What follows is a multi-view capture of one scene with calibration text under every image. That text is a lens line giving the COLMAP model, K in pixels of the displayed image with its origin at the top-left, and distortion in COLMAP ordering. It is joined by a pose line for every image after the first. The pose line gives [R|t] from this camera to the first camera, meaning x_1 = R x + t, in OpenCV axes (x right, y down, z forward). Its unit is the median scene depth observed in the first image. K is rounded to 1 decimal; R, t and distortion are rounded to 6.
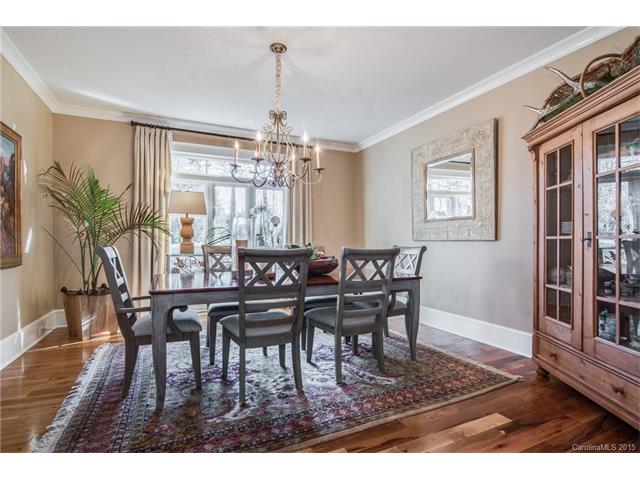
lens RADIAL K [[319.0, 0, 319.9], [0, 319.0, 241.9], [0, 0, 1]] dist [-0.015906, -0.000022]
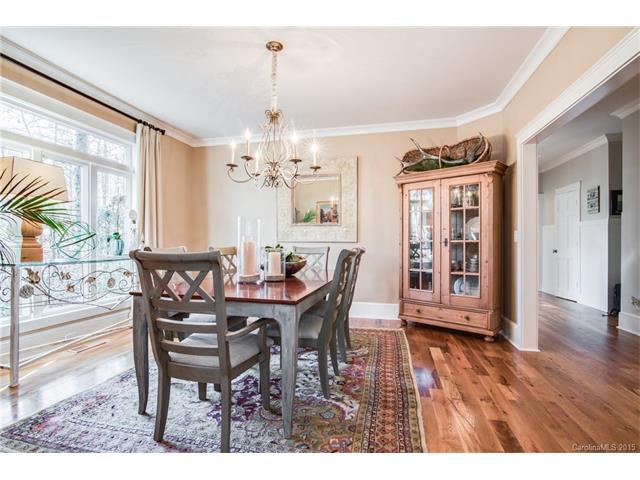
lens RADIAL K [[319.0, 0, 317.3], [0, 319.0, 241.8], [0, 0, 1]] dist [-0.015906, -0.000022]
pose [[0.643311, 0.004567, 0.765591, -0.858785], [-0.002026, 0.999989, -0.004263, -0.001603], [-0.765602, 0.001191, 0.643313, 0.295611]]
